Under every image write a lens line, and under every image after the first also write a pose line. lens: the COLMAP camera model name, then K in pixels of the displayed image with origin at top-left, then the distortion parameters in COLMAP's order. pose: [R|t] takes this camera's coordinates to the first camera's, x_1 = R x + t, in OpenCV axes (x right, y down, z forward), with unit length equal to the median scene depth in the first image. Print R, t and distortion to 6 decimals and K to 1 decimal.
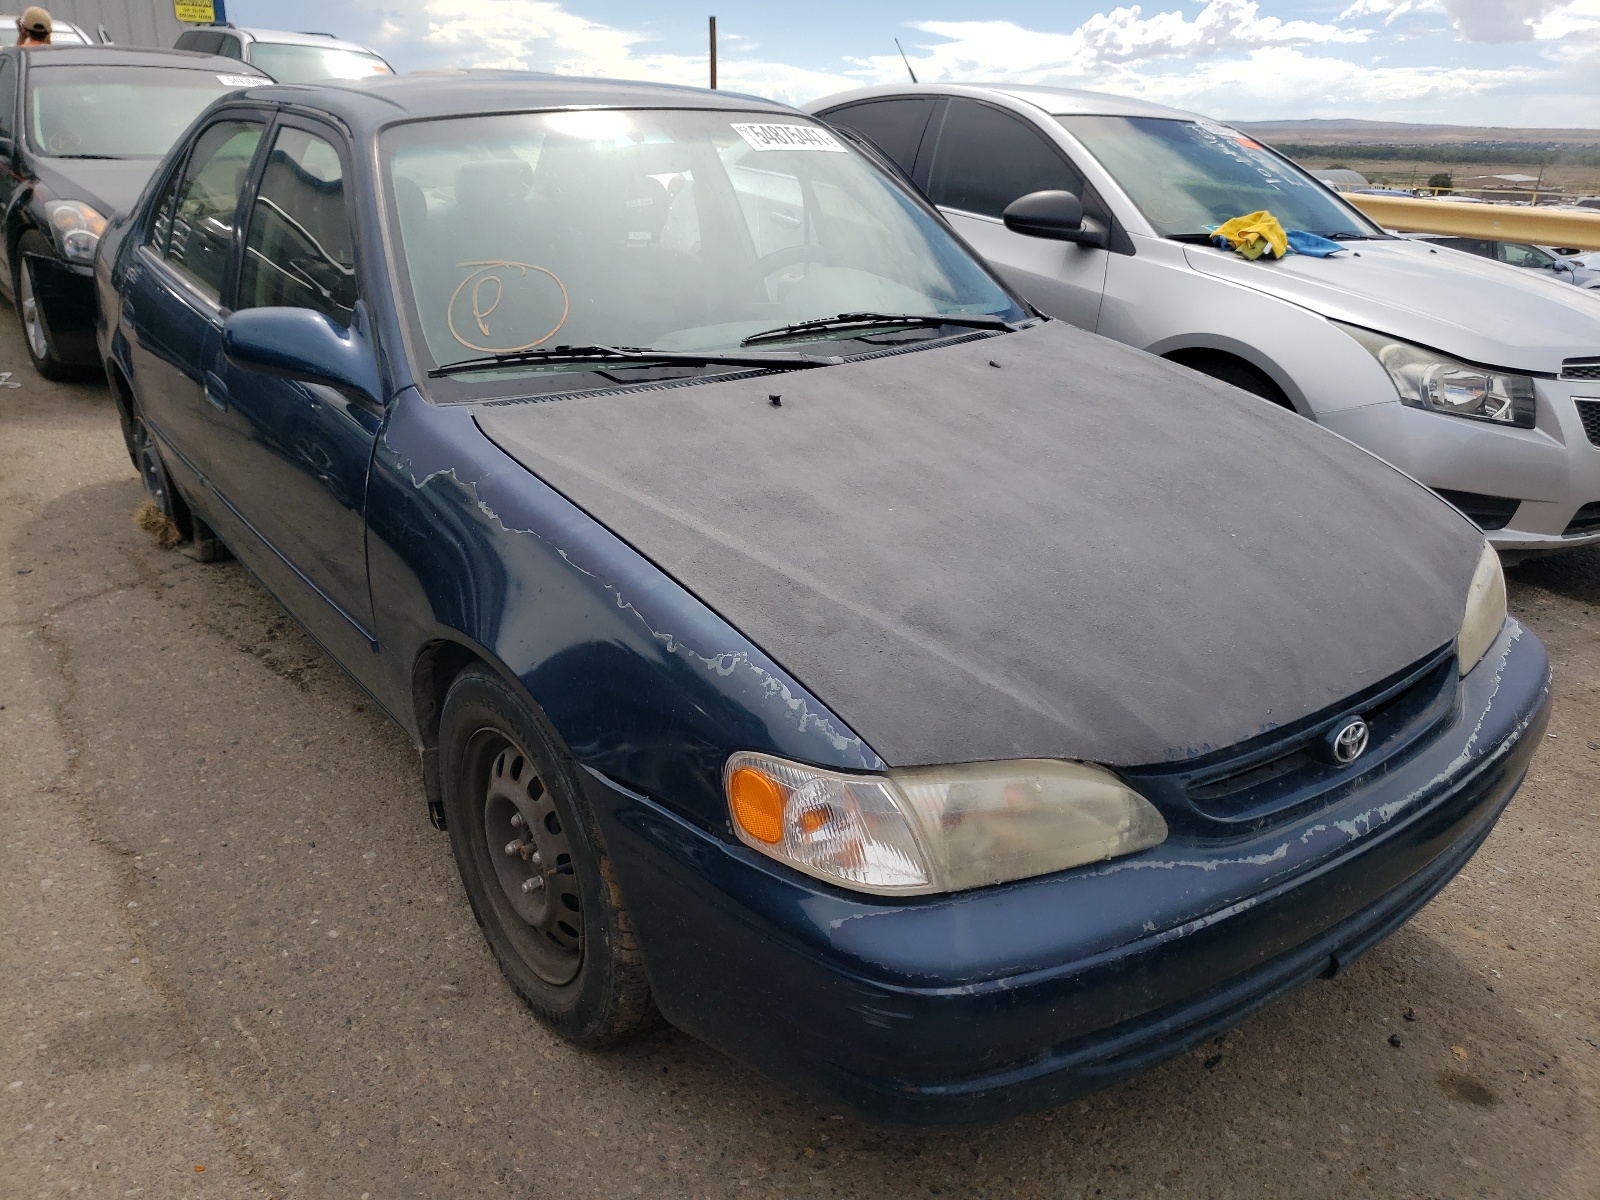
lens RADIAL K [[1289.2, 0, 800.0], [0, 1289.2, 600.0], [0, 0, 1]] dist [0.004744, -0.008245]
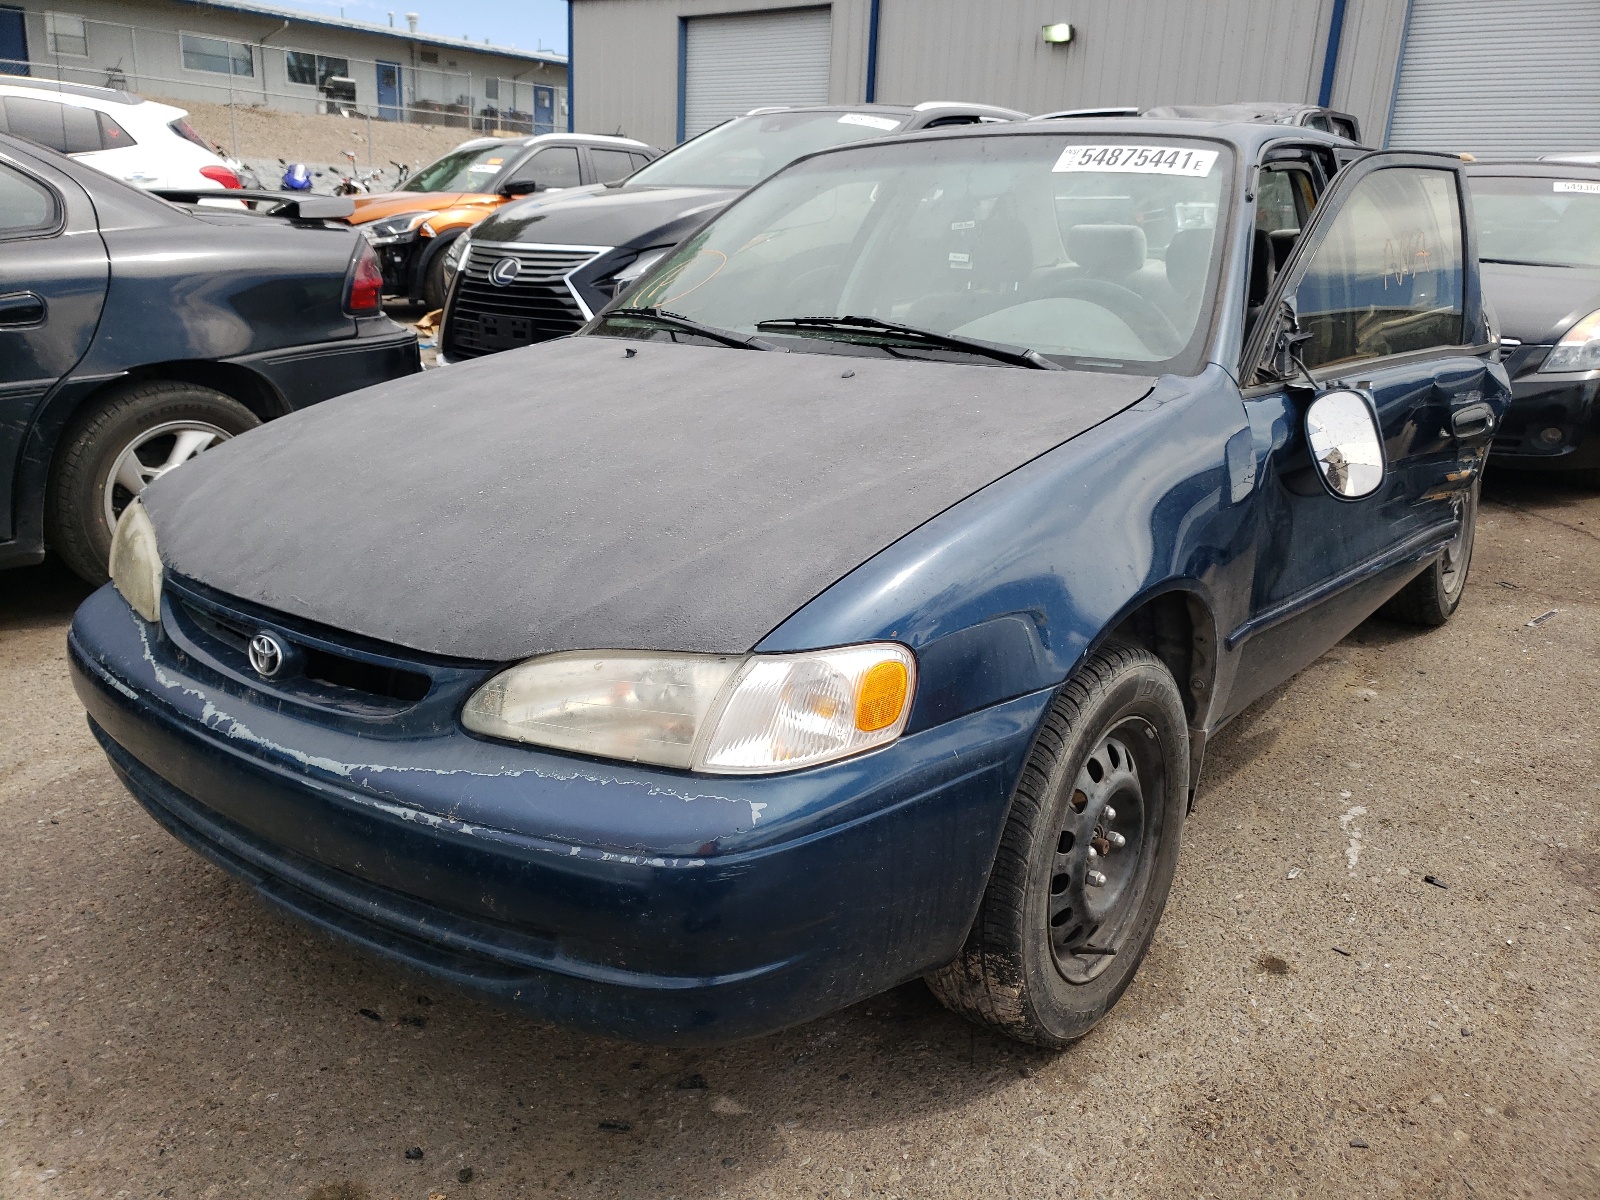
lens RADIAL K [[1289.2, 0, 800.0], [0, 1289.2, 600.0], [0, 0, 1]] dist [0.004744, -0.008245]
pose [[0.244835, 0.258369, -0.934506, 1.406225], [-0.360661, 0.918945, 0.159575, -0.232417], [0.899989, 0.297970, 0.318173, 1.005543]]
